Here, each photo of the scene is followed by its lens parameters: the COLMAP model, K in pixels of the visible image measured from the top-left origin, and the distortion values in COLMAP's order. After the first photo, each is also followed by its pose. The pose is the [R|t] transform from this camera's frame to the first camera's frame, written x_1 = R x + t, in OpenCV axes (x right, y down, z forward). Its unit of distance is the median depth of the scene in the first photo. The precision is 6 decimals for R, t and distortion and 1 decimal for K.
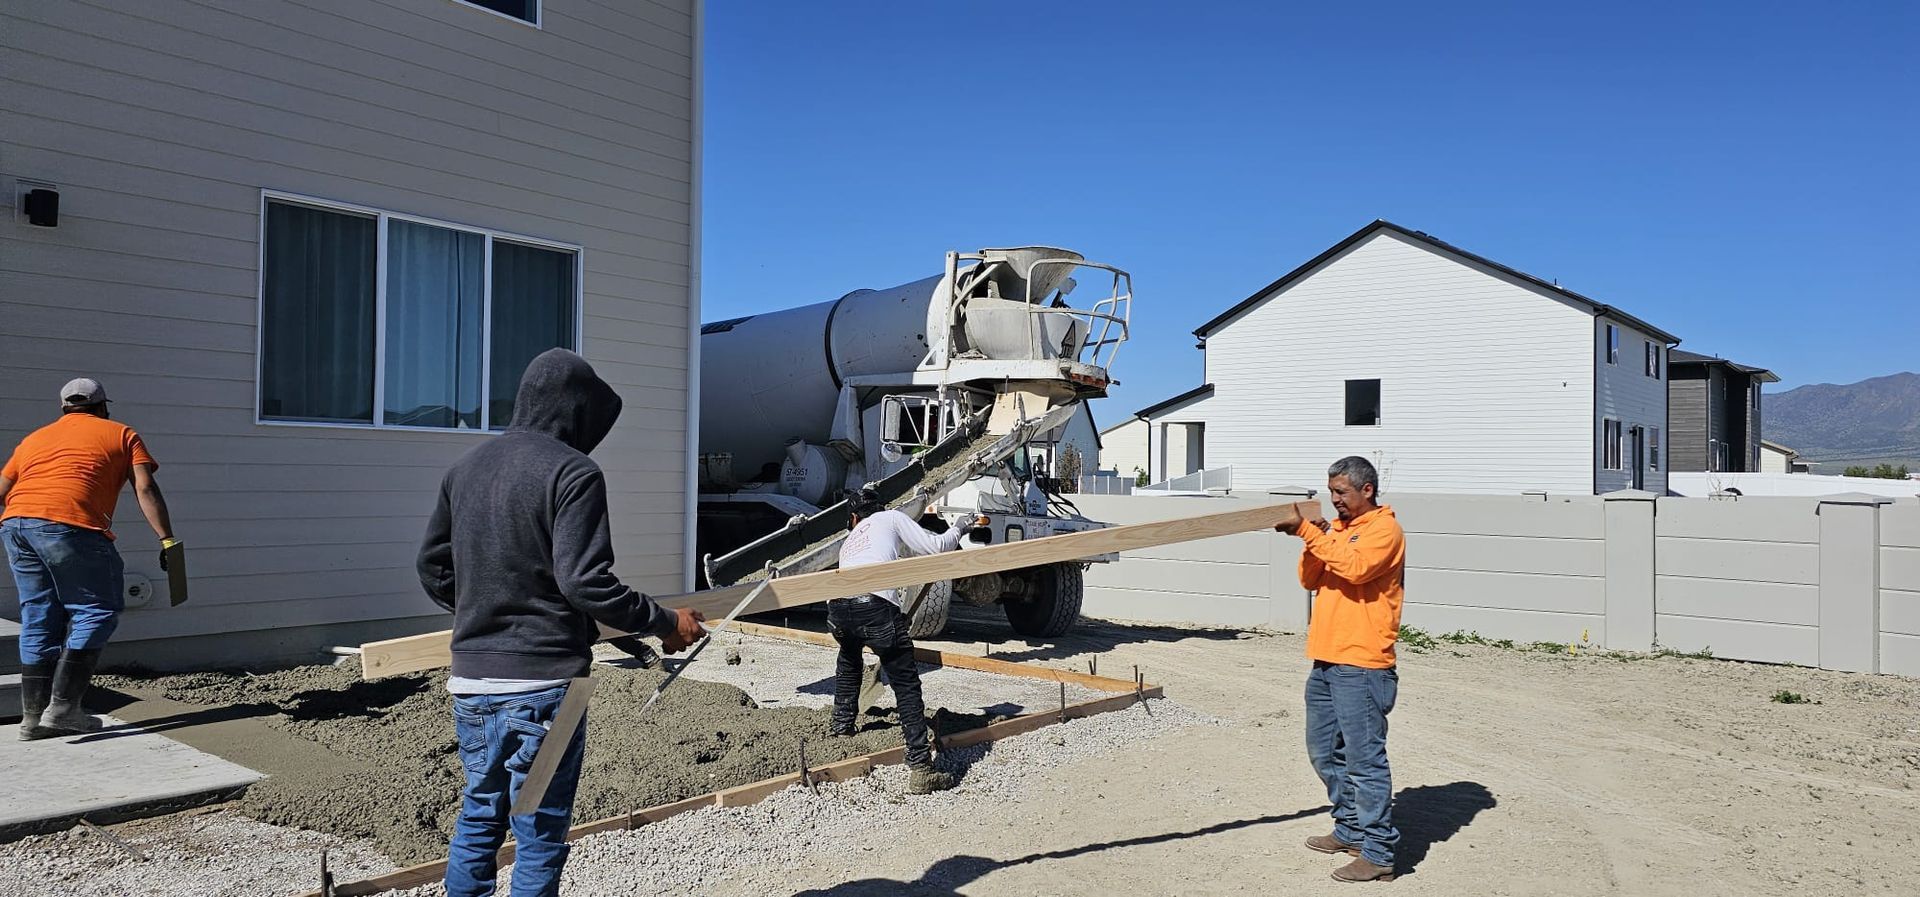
lens RADIAL K [[1212.5, 0, 960.0], [0, 1212.5, 448.5], [0, 0, 1]] dist [-0.001911, -0.000581]
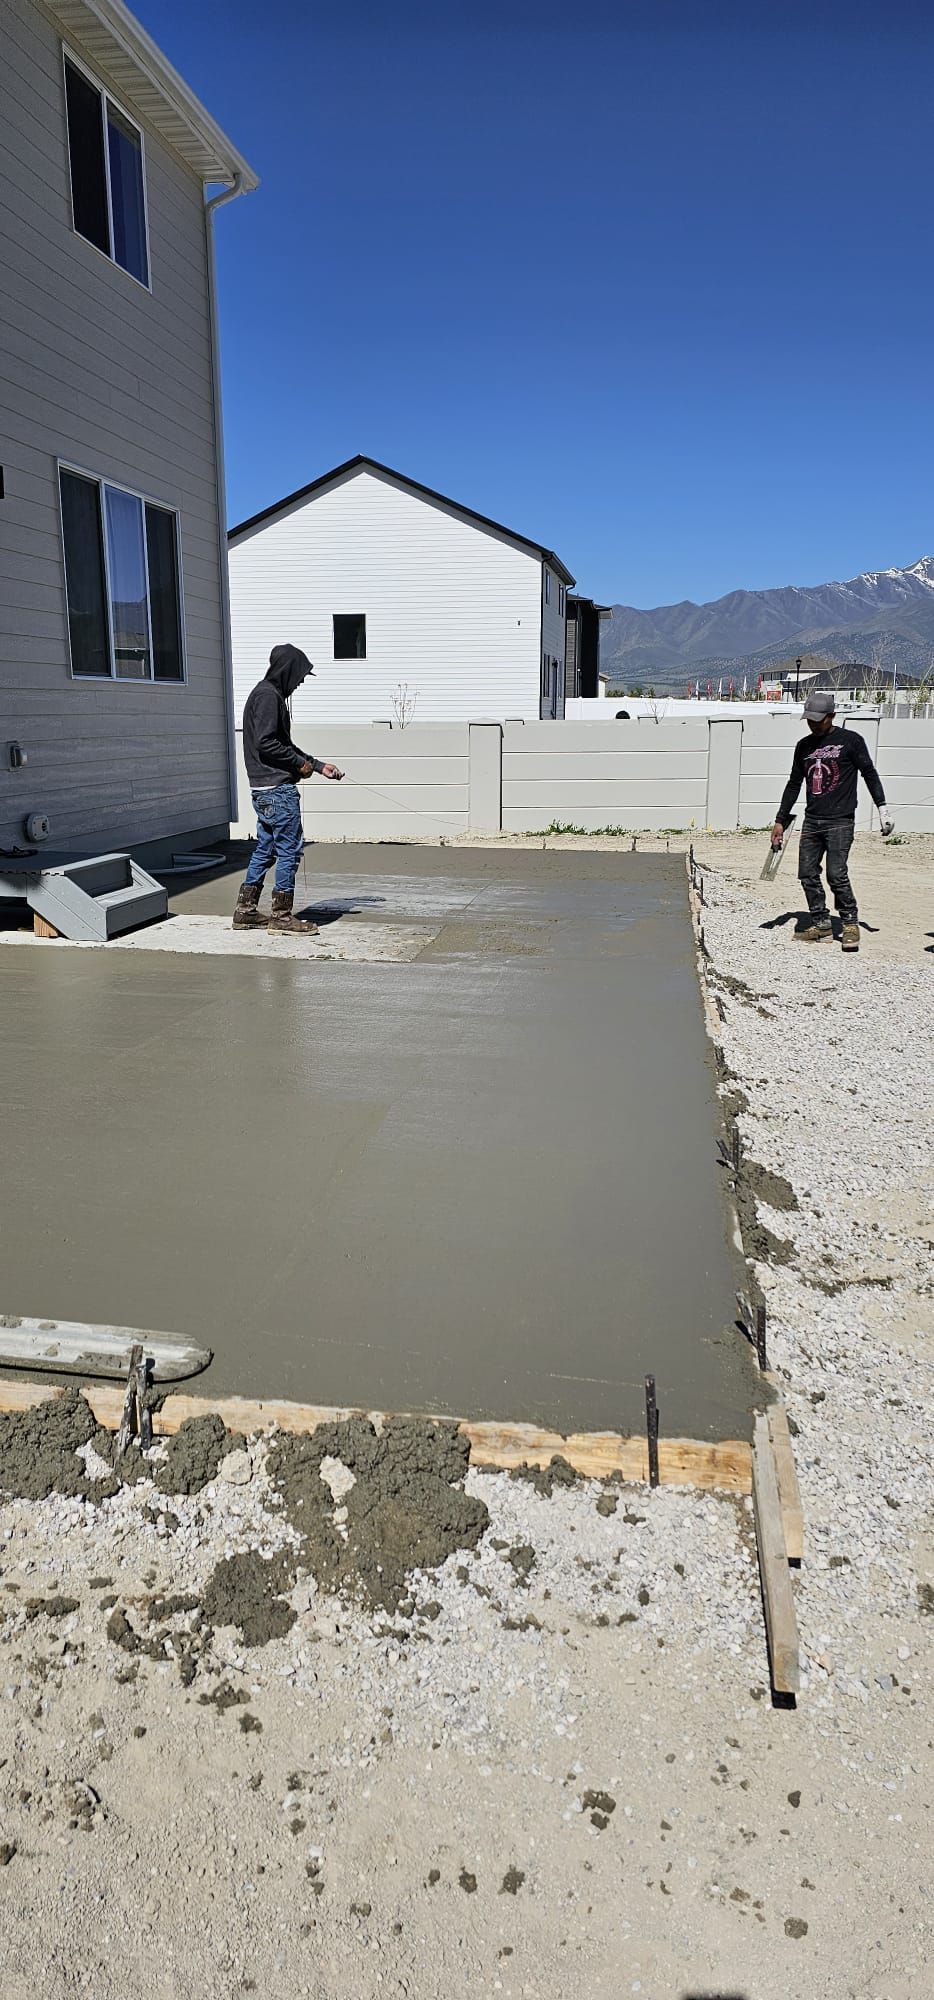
lens RADIAL K [[1263.1, 0, 467.0], [0, 1263.1, 1000.0], [0, 0, 1]] dist [-0.001911, -0.000581]
pose [[0.855254, -0.130137, 0.501603, -0.185222], [0.001484, 0.968565, 0.248756, -0.004544], [-0.518207, -0.212005, 0.828562, -0.049929]]
